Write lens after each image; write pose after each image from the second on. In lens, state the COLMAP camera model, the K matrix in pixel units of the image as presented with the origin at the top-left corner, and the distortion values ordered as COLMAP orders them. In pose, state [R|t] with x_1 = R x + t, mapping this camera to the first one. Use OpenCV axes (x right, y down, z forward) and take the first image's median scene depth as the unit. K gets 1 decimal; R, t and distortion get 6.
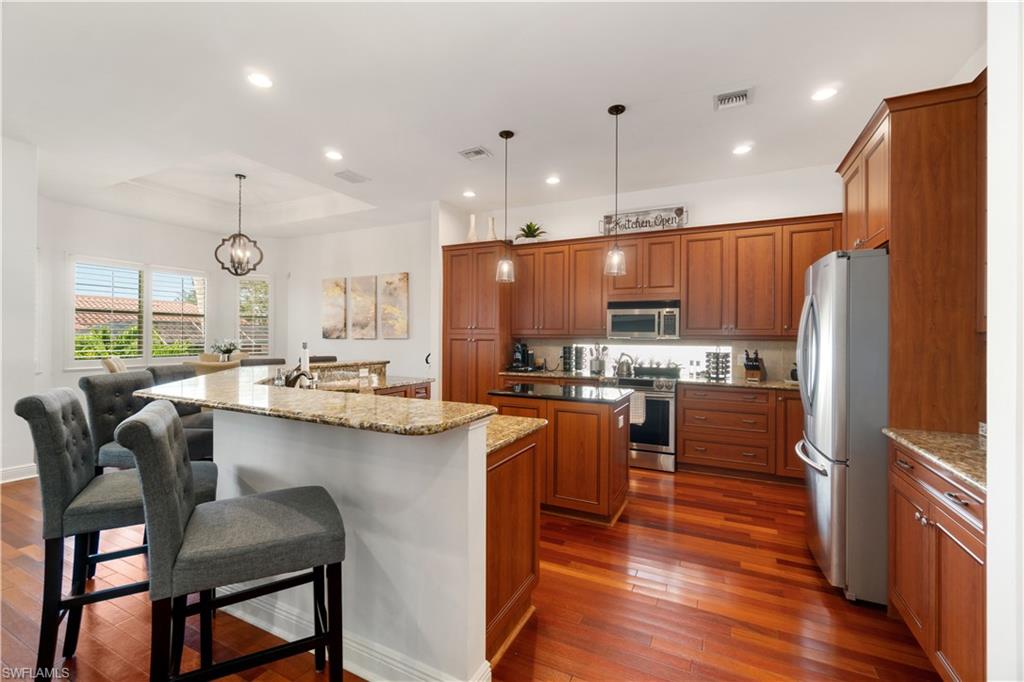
lens RADIAL K [[441.9, 0, 494.4], [0, 441.9, 336.9], [0, 0, 1]] dist [0.004241, 0.000491]
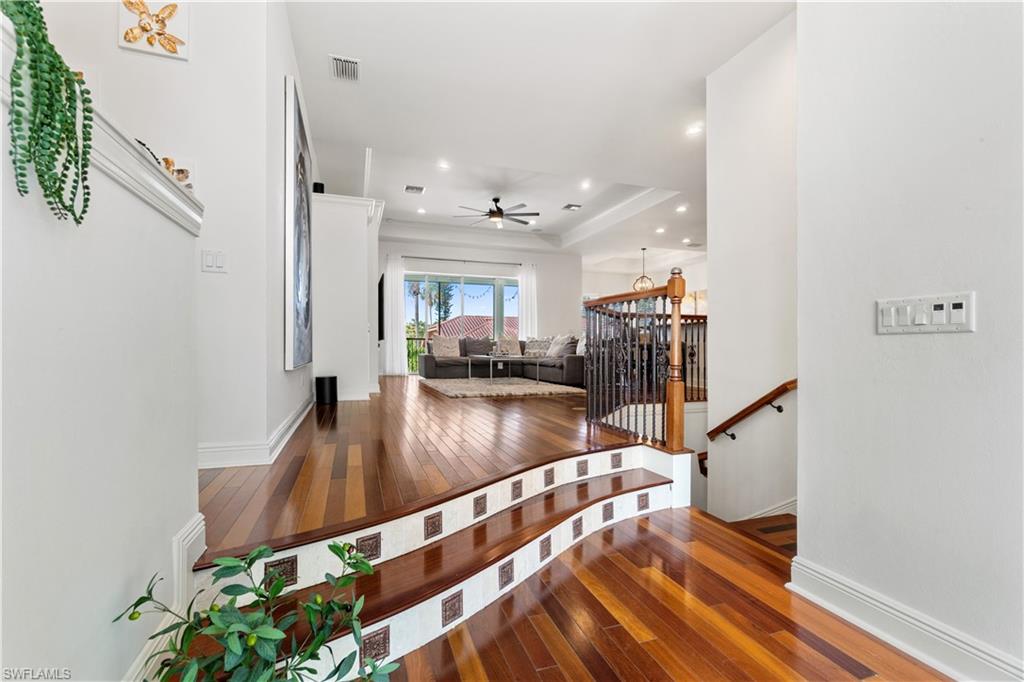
lens RADIAL K [[441.9, 0, 508.6], [0, 441.9, 348.5], [0, 0, 1]] dist [0.004241, 0.000491]
pose [[0.730270, -0.006958, -0.683123, 0.455096], [0.006876, 0.999972, -0.002835, 0.133837], [0.683124, -0.002626, 0.730298, -1.127726]]
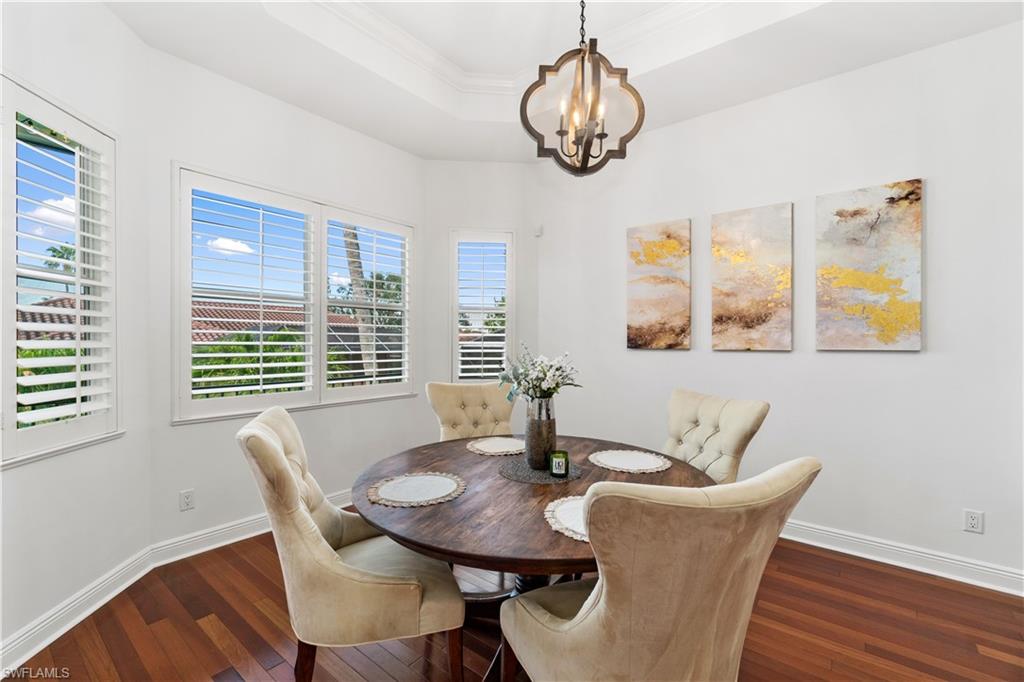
lens RADIAL K [[441.9, 0, 502.7], [0, 441.9, 343.0], [0, 0, 1]] dist [0.004241, 0.000491]
pose [[0.979151, -0.004382, -0.203085, -0.626219], [0.005336, 0.999977, 0.004153, -0.008109], [0.203062, -0.005150, 0.979152, 0.715546]]
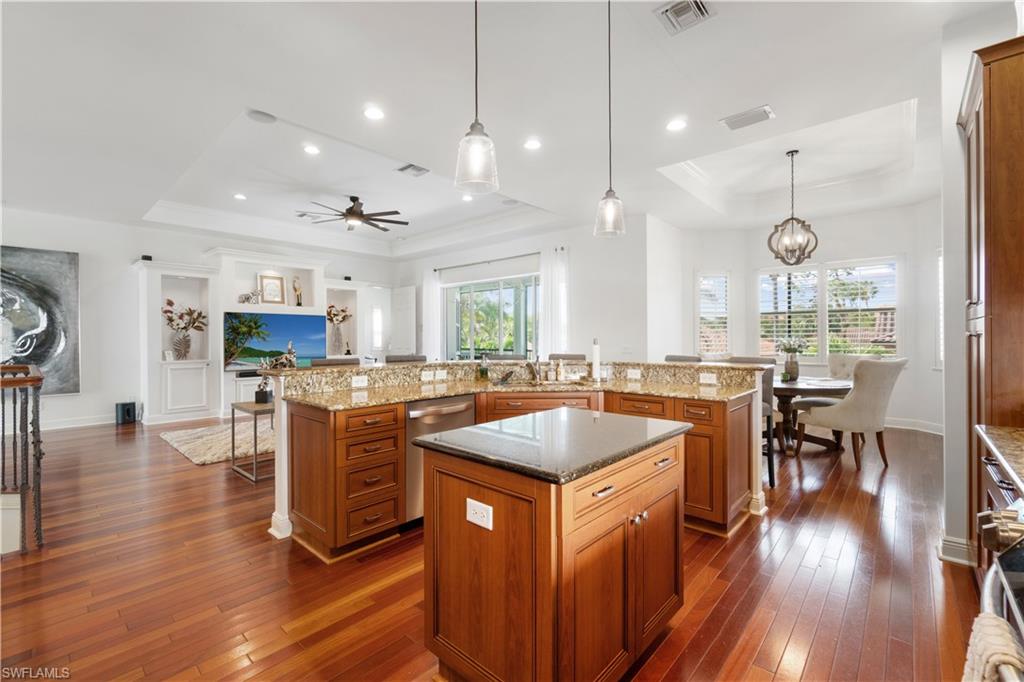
lens RADIAL K [[441.9, 0, 513.6], [0, 441.9, 339.0], [0, 0, 1]] dist [0.004241, 0.000491]
pose [[-0.253737, -0.003270, -0.967268, 0.473977], [0.004958, 0.999977, -0.004681, 0.012344], [0.967261, -0.005984, -0.253715, 0.765609]]
